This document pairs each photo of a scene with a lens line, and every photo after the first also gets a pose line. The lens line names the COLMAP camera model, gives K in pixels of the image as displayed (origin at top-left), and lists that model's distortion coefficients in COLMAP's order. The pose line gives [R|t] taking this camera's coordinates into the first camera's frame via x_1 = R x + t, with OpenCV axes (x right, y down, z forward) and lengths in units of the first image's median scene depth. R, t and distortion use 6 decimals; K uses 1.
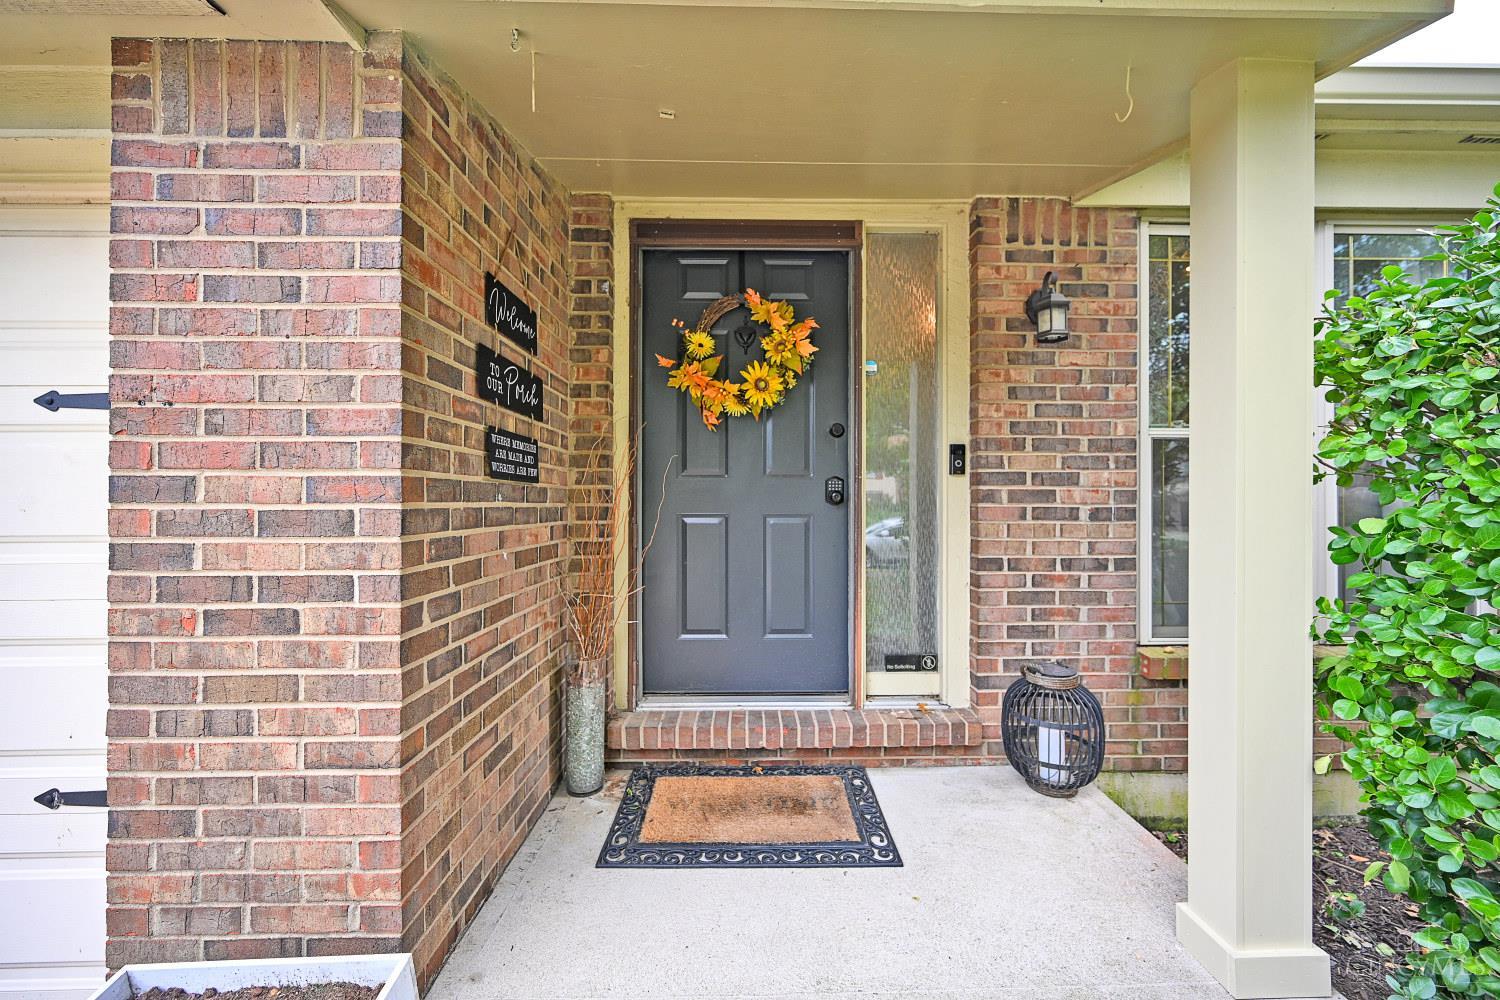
lens RADIAL K [[588.6, 0, 758.5], [0, 588.6, 495.9], [0, 0, 1]] dist [-0.000716, -0.000412]
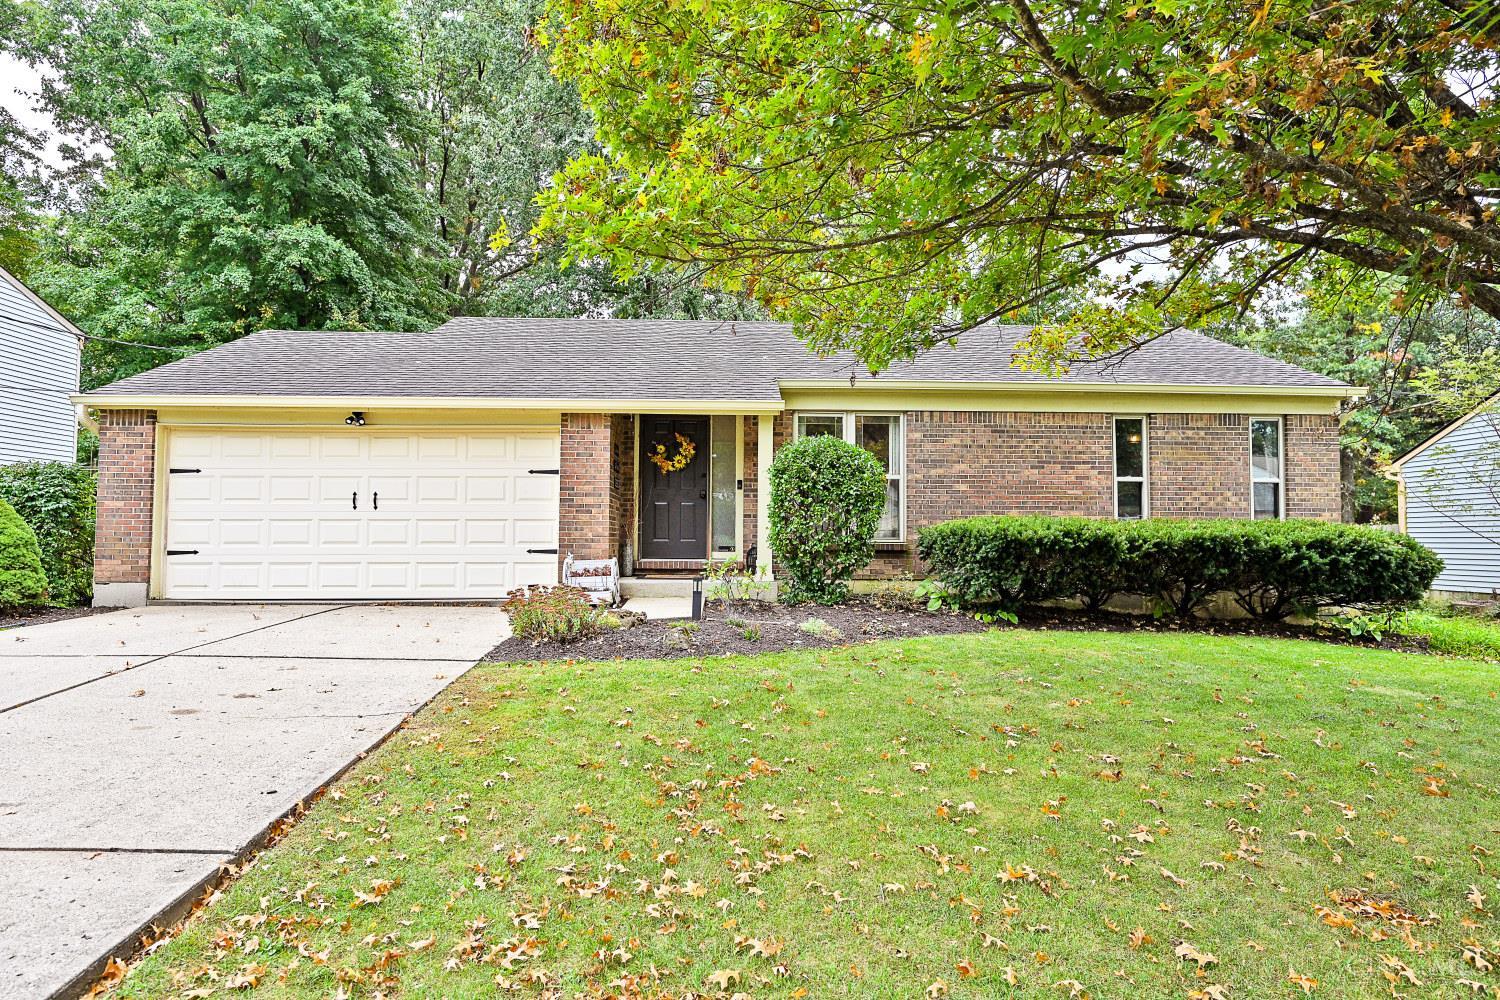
lens RADIAL K [[896.9, 0, 750.0], [0, 896.9, 500.0], [0, 0, 1]] dist [0.043041, 0.000245]
pose [[0.999962, 0.004840, 0.007305, 0.369759], [-0.004524, 0.999078, -0.042687, 0.241669], [-0.007505, 0.042652, 0.999062, -4.061828]]
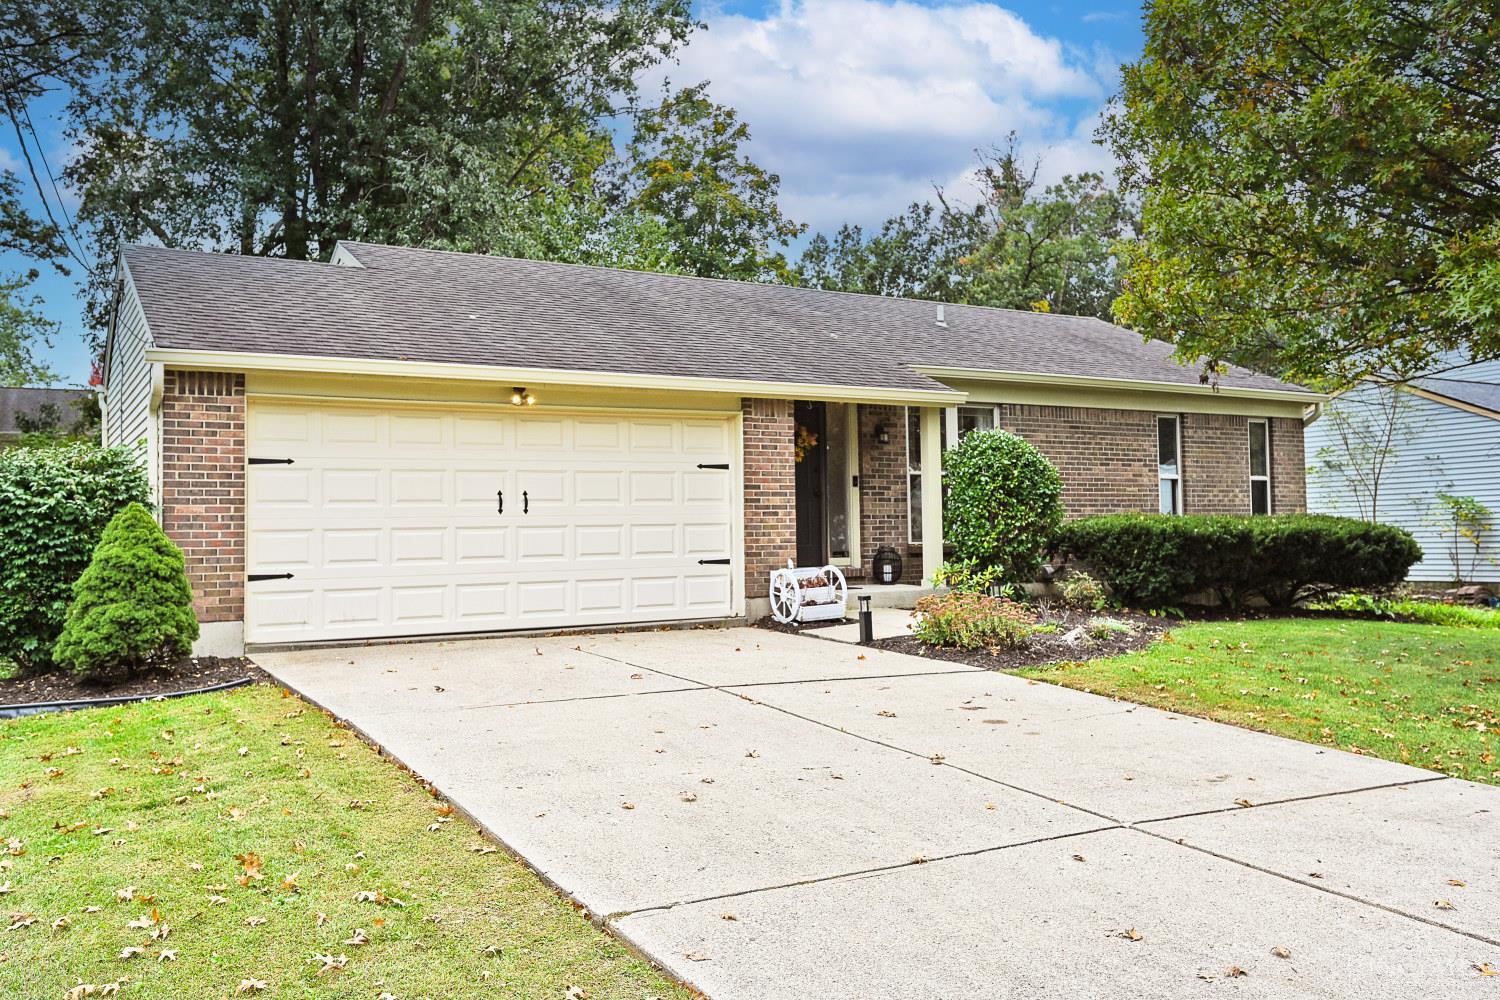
lens RADIAL K [[1233.6, 0, 746.9], [0, 1233.6, 515.7], [0, 0, 1]] dist [0.084075, -0.001770]
pose [[0.876880, -0.006117, 0.480671, -3.119017], [0.017633, 0.999655, -0.019444, 0.221216], [-0.480386, 0.025526, 0.876686, -4.152766]]
